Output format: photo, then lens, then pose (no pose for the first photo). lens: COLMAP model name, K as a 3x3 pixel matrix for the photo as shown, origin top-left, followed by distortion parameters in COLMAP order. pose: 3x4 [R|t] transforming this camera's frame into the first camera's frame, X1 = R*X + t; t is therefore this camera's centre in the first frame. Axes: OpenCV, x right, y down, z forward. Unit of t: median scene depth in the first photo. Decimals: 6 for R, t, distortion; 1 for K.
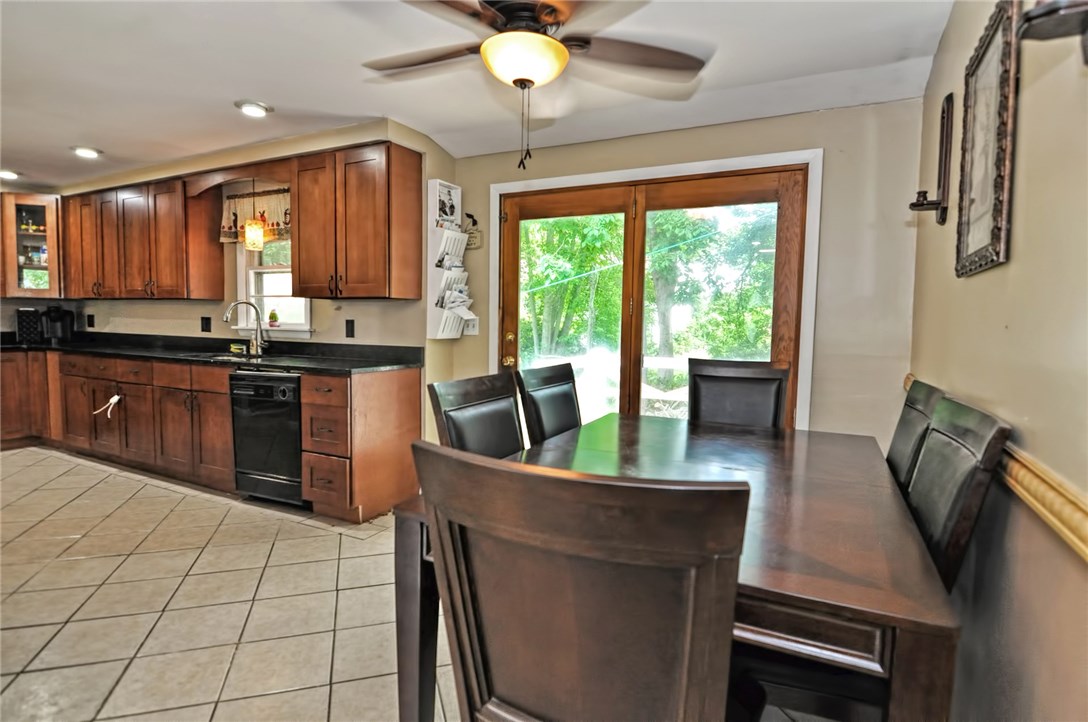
lens RADIAL K [[558.9, 0, 539.0], [0, 558.9, 361.8], [0, 0, 1]] dist [0.001898, -0.016761]
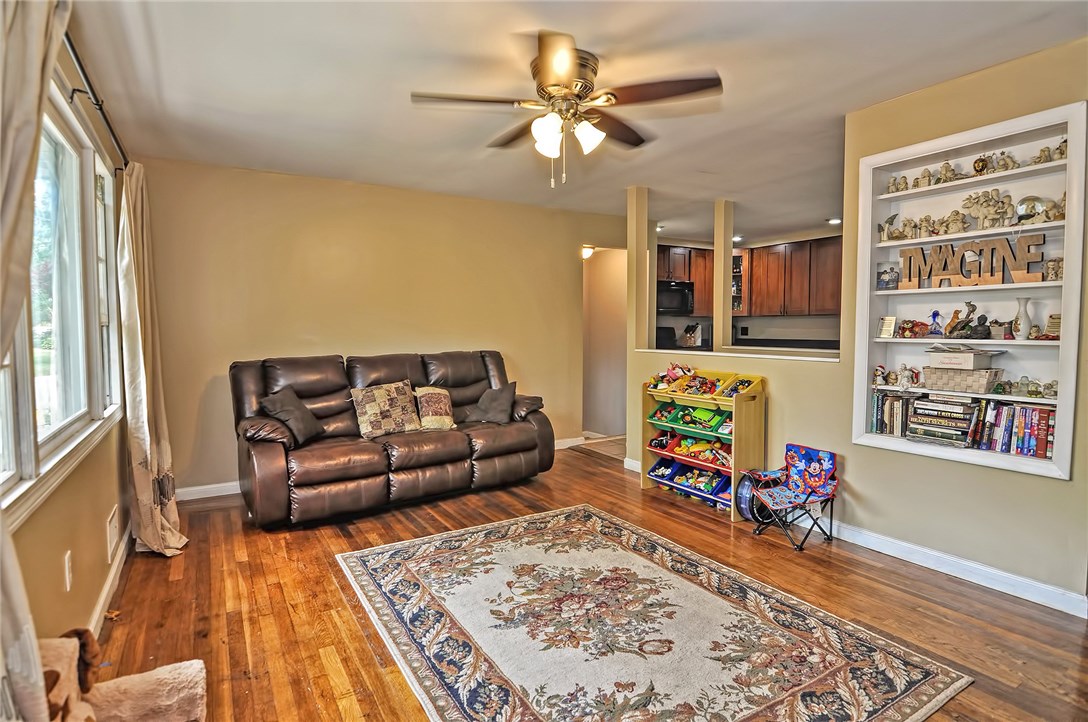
lens RADIAL K [[558.9, 0, 539.0], [0, 558.9, 361.8], [0, 0, 1]] dist [0.001898, -0.016761]
pose [[0.852051, 0.007467, -0.523406, -0.690417], [-0.017309, 0.999753, -0.013914, 0.049329], [0.523173, 0.020915, 0.851970, -0.727400]]
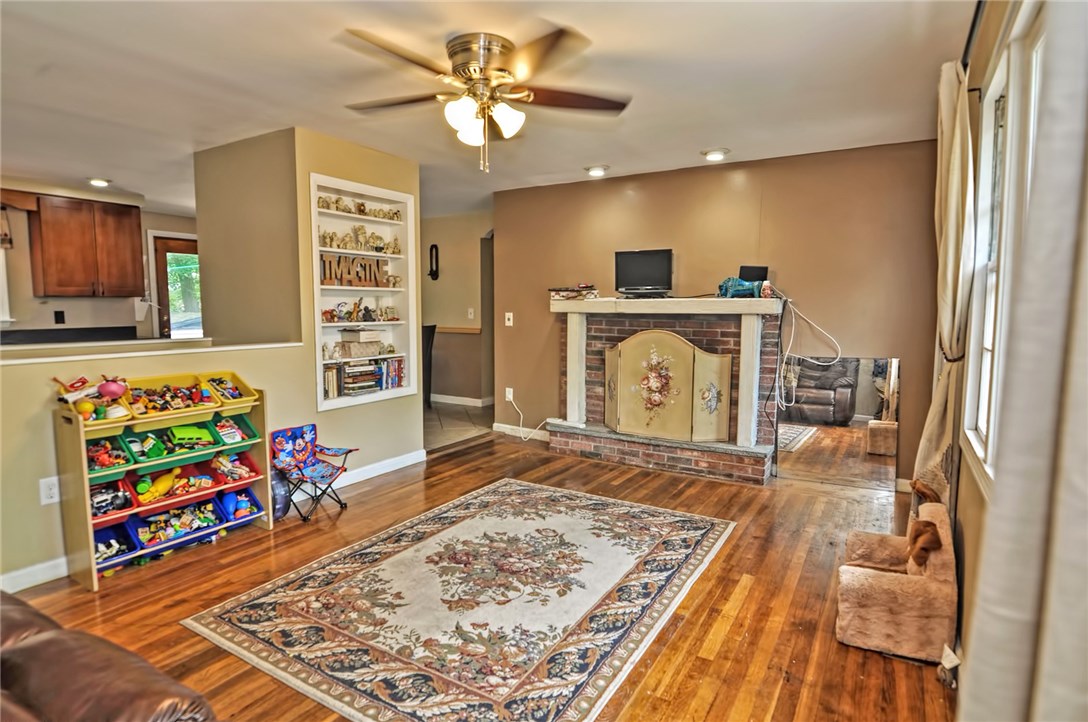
lens RADIAL K [[572.3, 0, 537.9], [0, 572.3, 362.1], [0, 0, 1]] dist [0.001785, -0.018734]
pose [[0.072415, -0.116932, 0.990496, -1.634598], [0.074218, 0.990982, 0.111564, -0.017645], [-0.994609, 0.065434, 0.080440, -0.282326]]
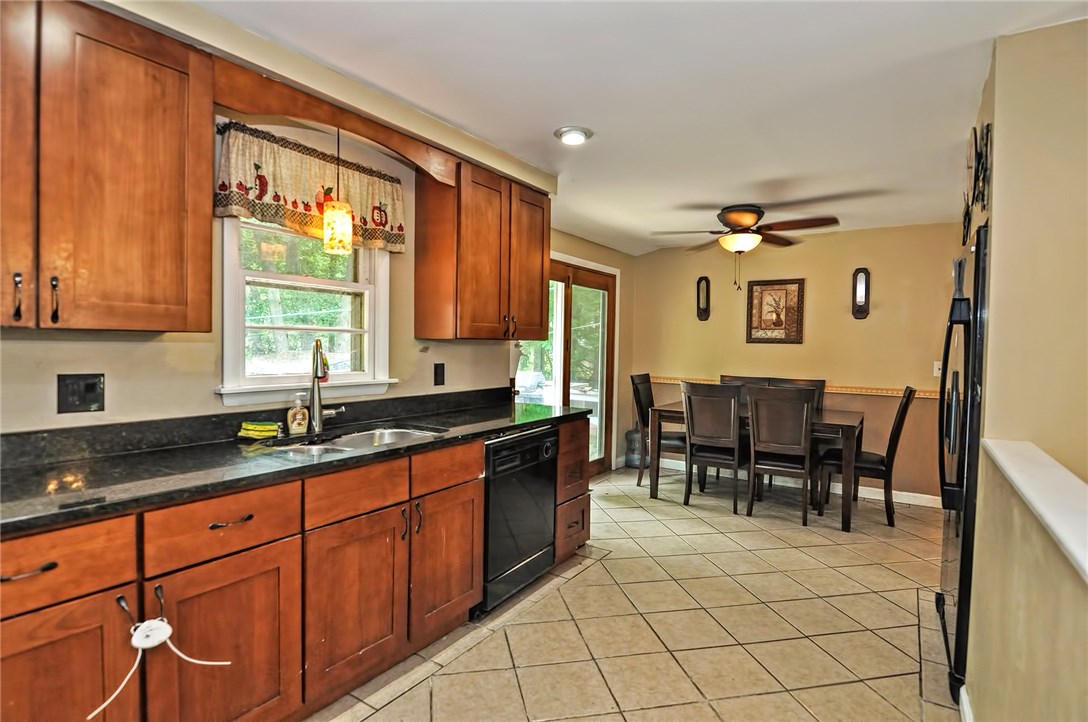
lens RADIAL K [[558.9, 0, 539.0], [0, 558.9, 361.8], [0, 0, 1]] dist [0.001898, -0.016761]
pose [[0.112653, -0.048737, 0.992438, -1.109891], [0.056217, 0.997509, 0.042605, -0.102472], [-0.992043, 0.050992, 0.115112, 0.749906]]
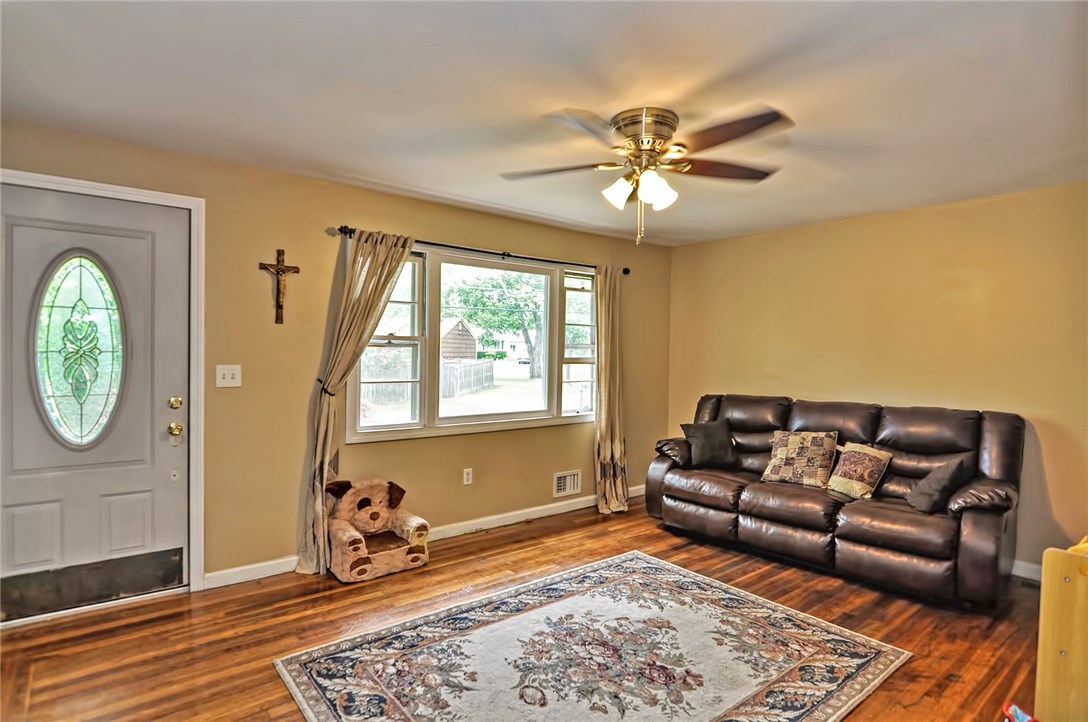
lens RADIAL K [[558.9, 0, 539.0], [0, 558.9, 361.8], [0, 0, 1]] dist [0.001898, -0.016761]
pose [[-0.403806, -0.009574, -0.914794, -0.375485], [-0.092499, 0.995248, 0.030415, -0.029604], [0.910156, 0.096899, -0.402773, -0.024155]]
